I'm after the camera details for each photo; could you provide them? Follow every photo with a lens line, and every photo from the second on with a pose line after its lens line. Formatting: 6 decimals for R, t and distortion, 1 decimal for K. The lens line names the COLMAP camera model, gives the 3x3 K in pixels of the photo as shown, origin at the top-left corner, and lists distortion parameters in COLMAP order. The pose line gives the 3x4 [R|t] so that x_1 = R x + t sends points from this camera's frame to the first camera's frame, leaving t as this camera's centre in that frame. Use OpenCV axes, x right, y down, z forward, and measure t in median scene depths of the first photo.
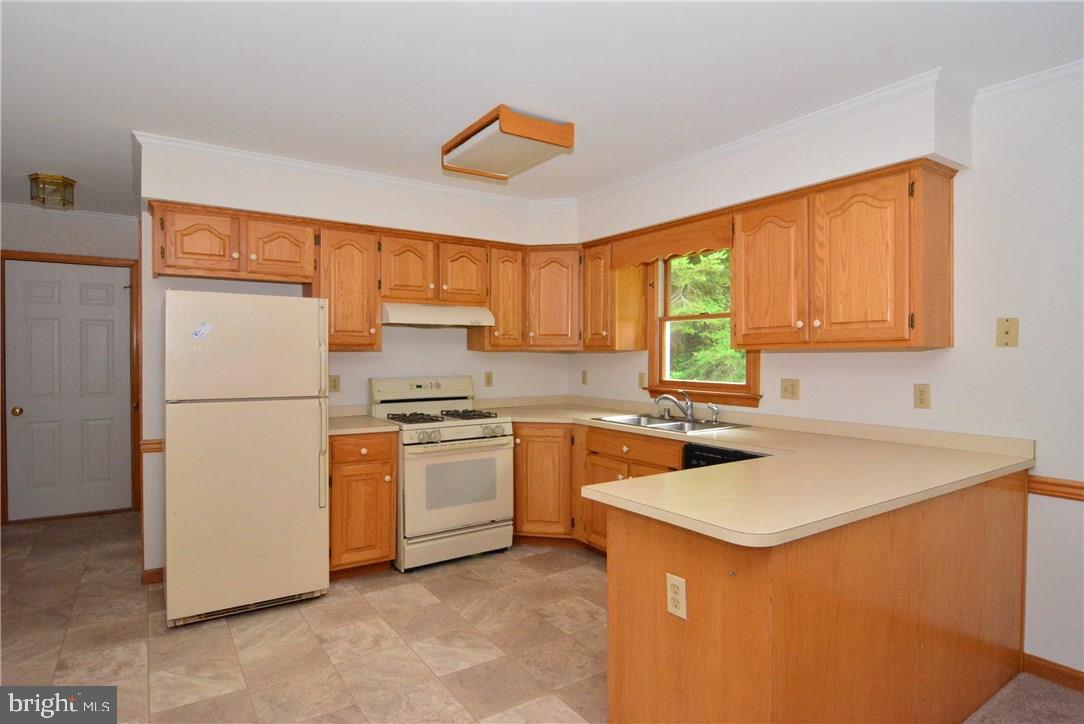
lens RADIAL K [[591.0, 0, 541.5], [0, 591.0, 359.5], [0, 0, 1]] dist [-0.011812, -0.006093]
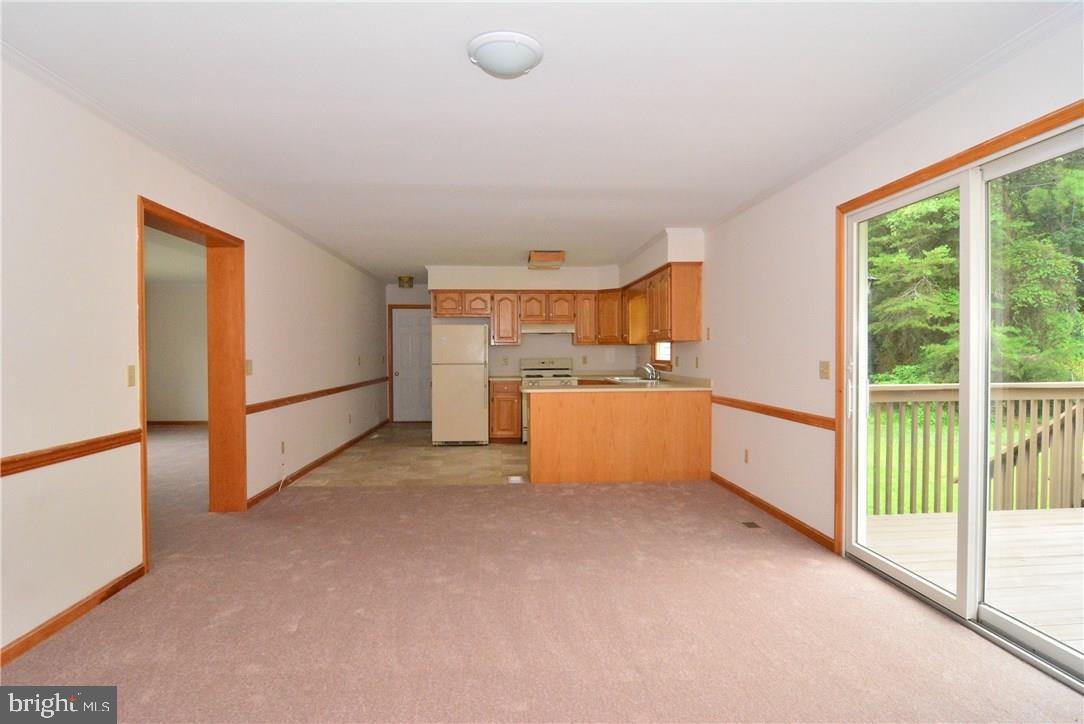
lens RADIAL K [[591.0, 0, 544.1], [0, 591.0, 360.1], [0, 0, 1]] dist [-0.011812, -0.006093]
pose [[0.869315, 0.000728, -0.494257, 0.984688], [0.001833, 0.999987, 0.004697, 0.031471], [0.494254, -0.004989, 0.869303, -0.961980]]
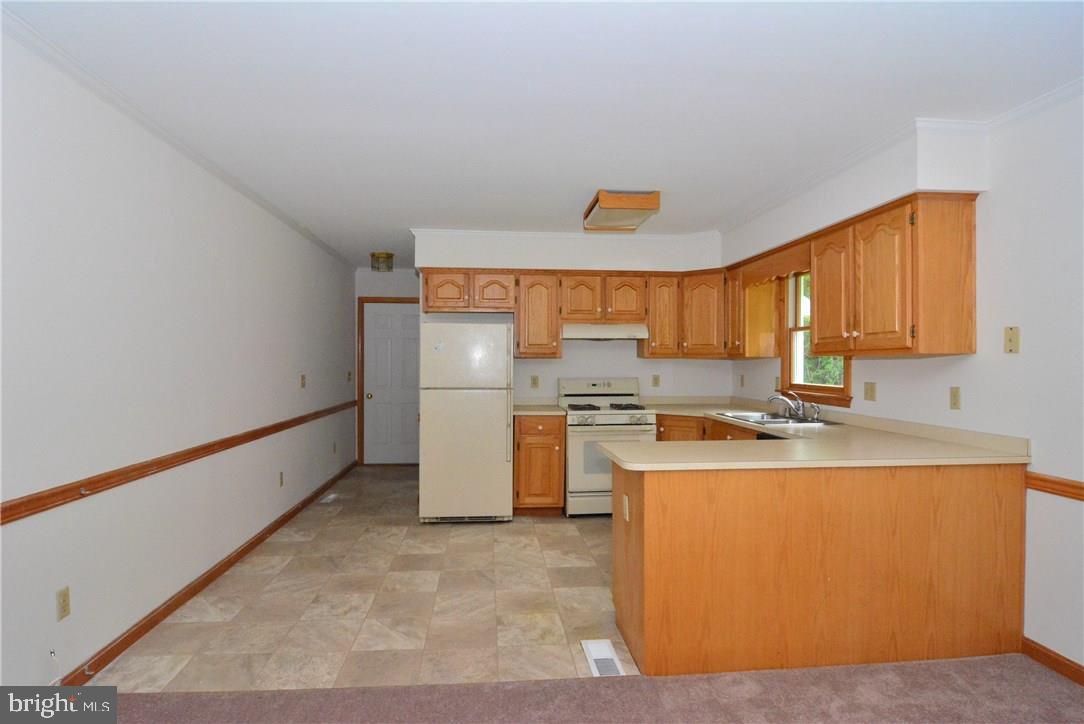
lens RADIAL K [[591.0, 0, 543.5], [0, 591.0, 359.6], [0, 0, 1]] dist [-0.011812, -0.006093]
pose [[0.878579, -0.001268, -0.477595, 0.392352], [-0.004150, 0.999938, -0.010290, 0.003383], [0.477579, 0.011023, 0.878520, -0.267602]]
